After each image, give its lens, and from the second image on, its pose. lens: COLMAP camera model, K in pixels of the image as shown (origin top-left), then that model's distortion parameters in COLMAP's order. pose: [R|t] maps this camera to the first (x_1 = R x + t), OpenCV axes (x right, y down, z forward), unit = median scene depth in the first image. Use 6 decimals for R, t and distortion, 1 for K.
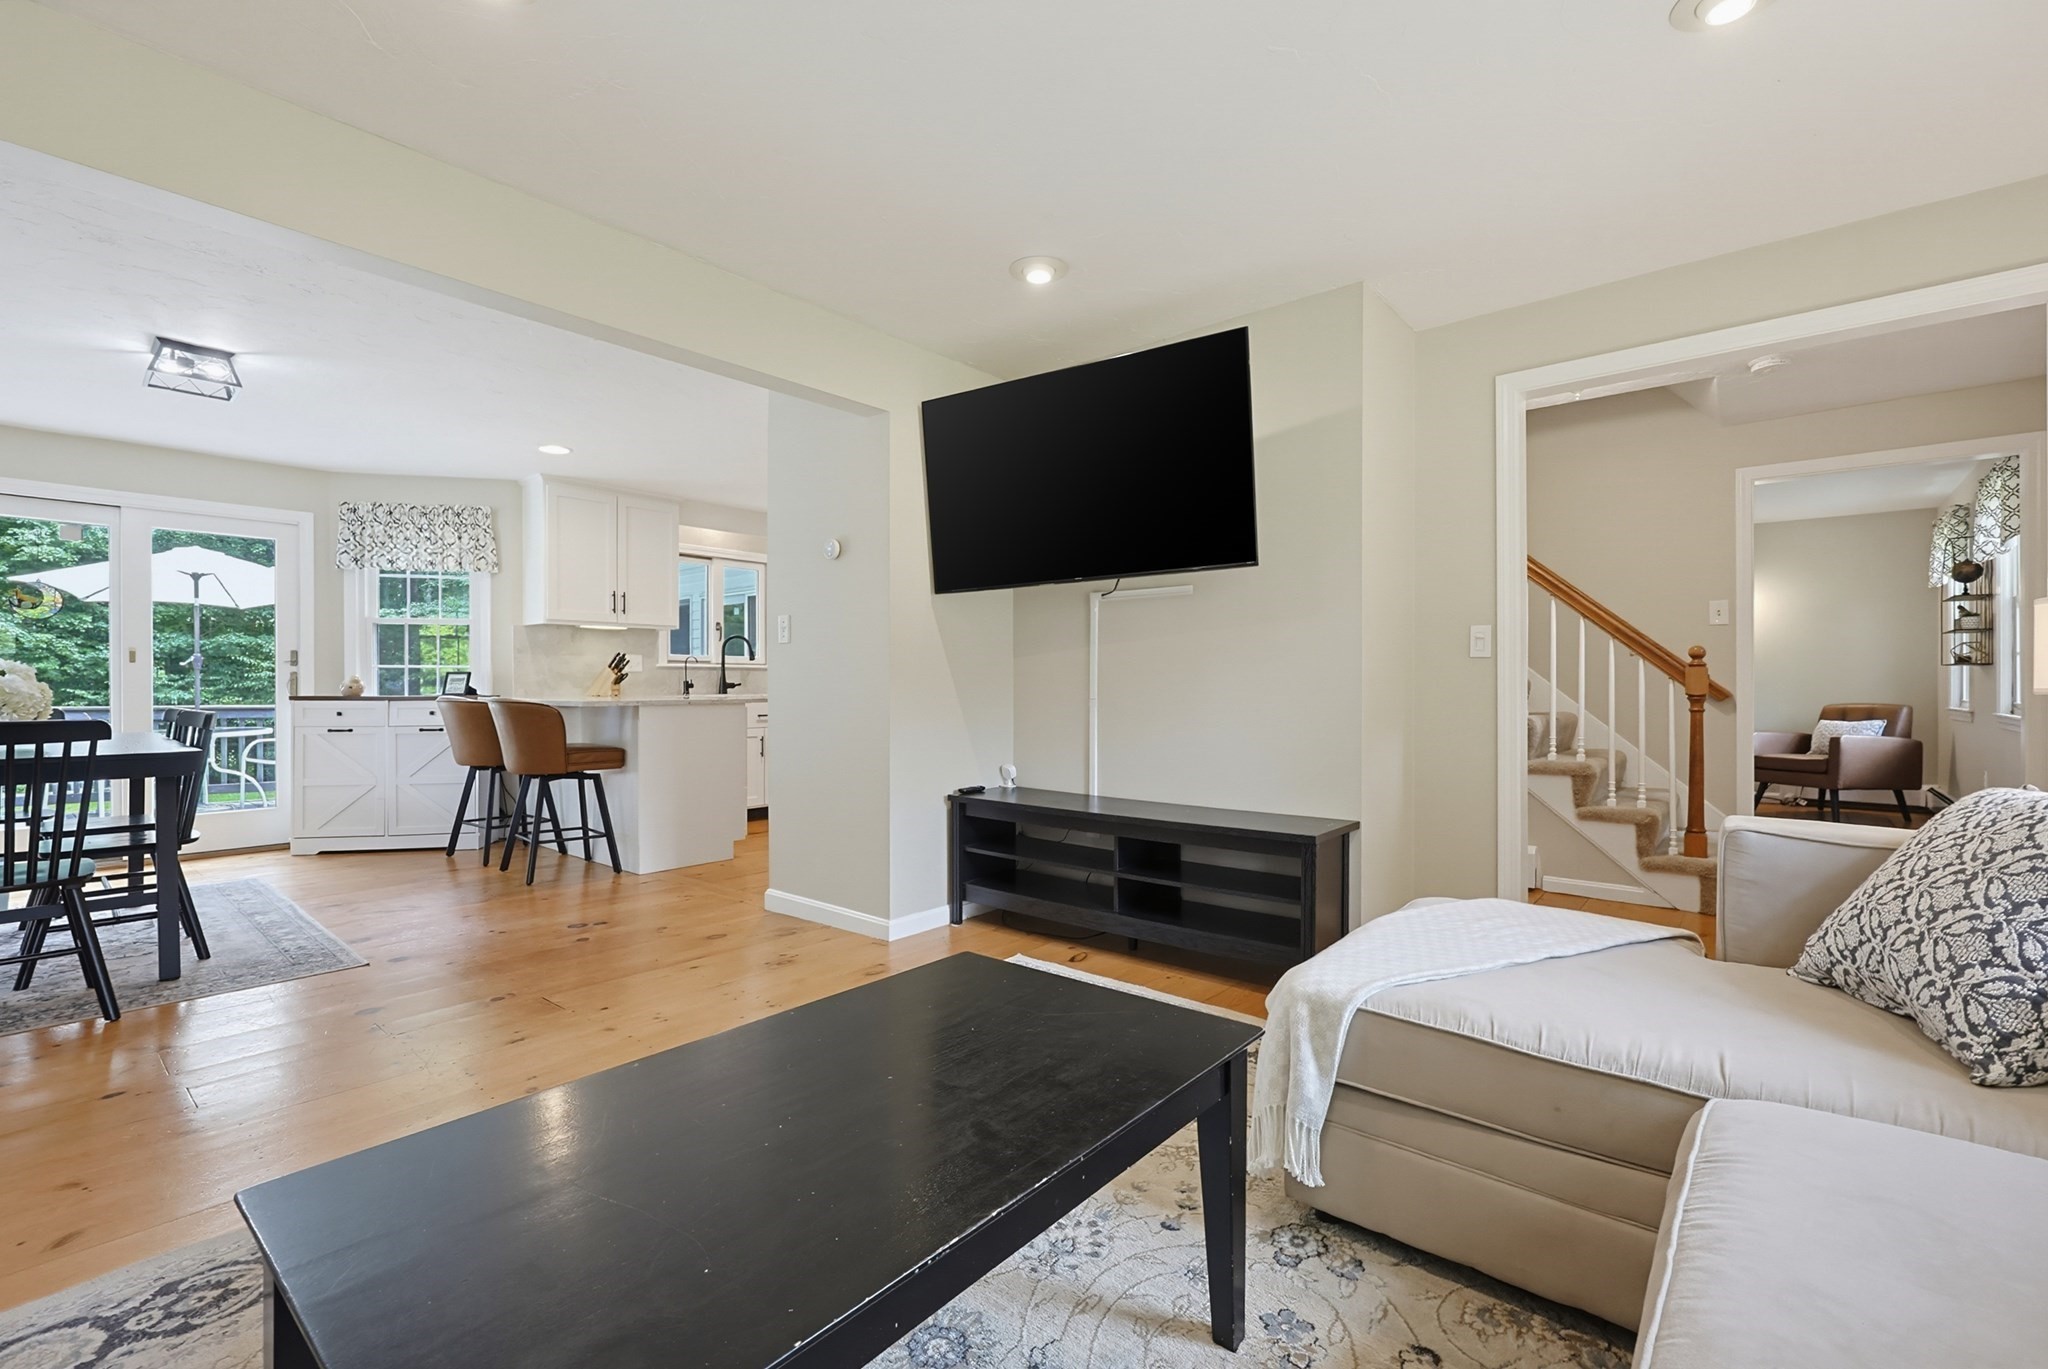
lens RADIAL K [[882.4, 0, 1012.5], [0, 882.4, 686.2], [0, 0, 1]] dist [-0.003920, 0.001679]
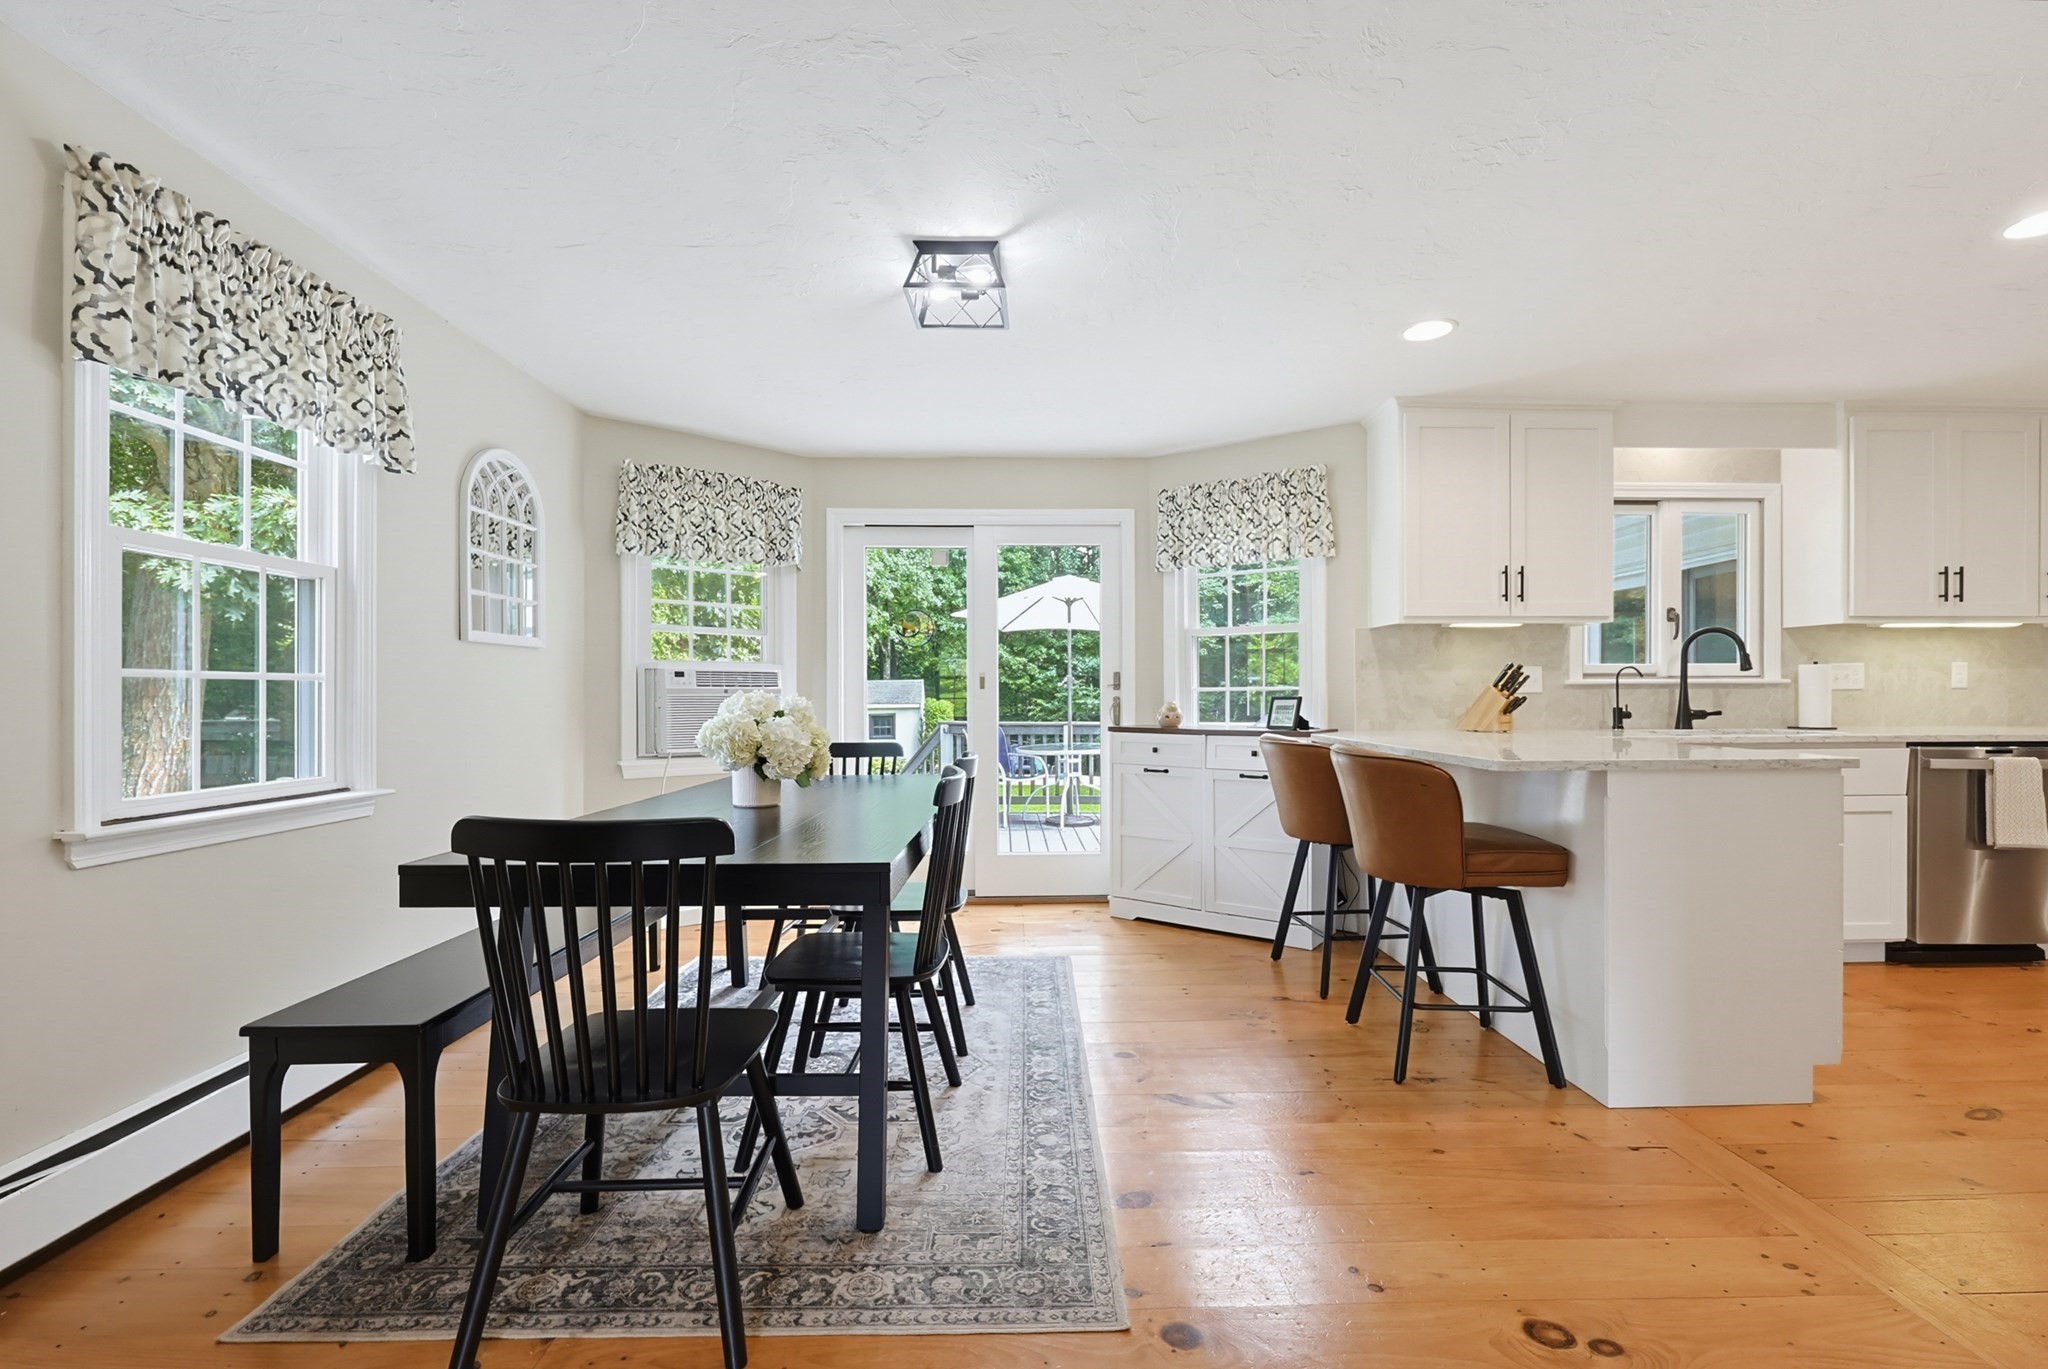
lens RADIAL K [[882.4, 0, 1033.7], [0, 882.4, 696.0], [0, 0, 1]] dist [-0.003920, 0.001679]
pose [[0.670443, -0.000236, -0.741961, -0.224730], [0.001415, 0.999999, 0.000961, -0.017344], [0.741960, -0.001694, 0.670442, 0.351900]]
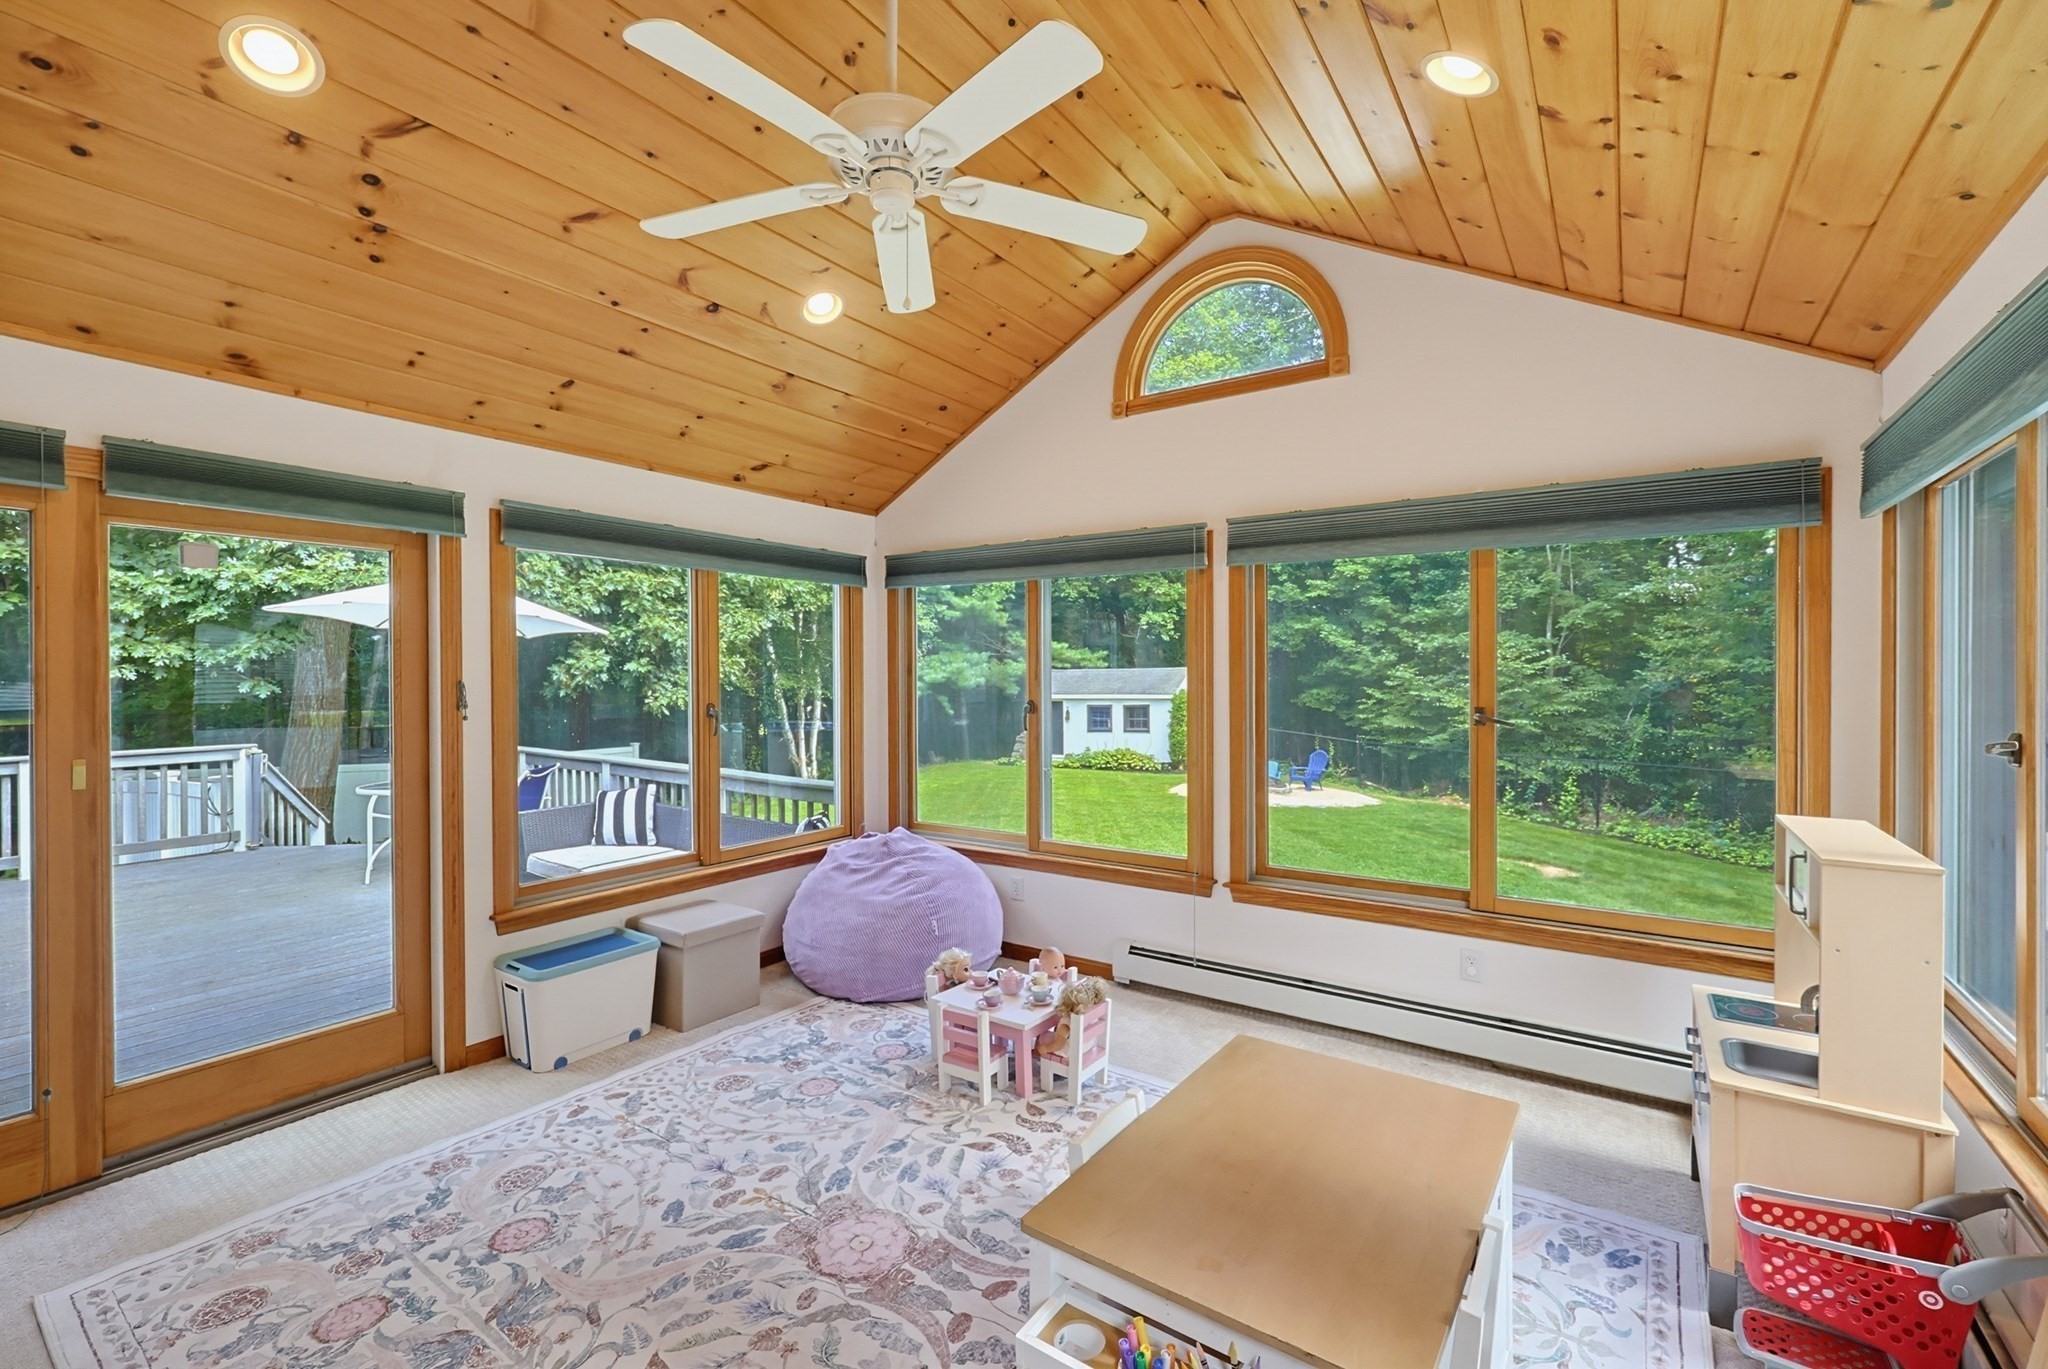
lens RADIAL K [[882.4, 0, 1013.6], [0, 882.4, 672.6], [0, 0, 1]] dist [-0.003920, 0.001679]
pose [[0.106180, -0.000277, -0.994347, -0.009296], [-0.001543, 0.999999, -0.000443, -0.083053], [0.994346, 0.001581, 0.106179, 2.112883]]
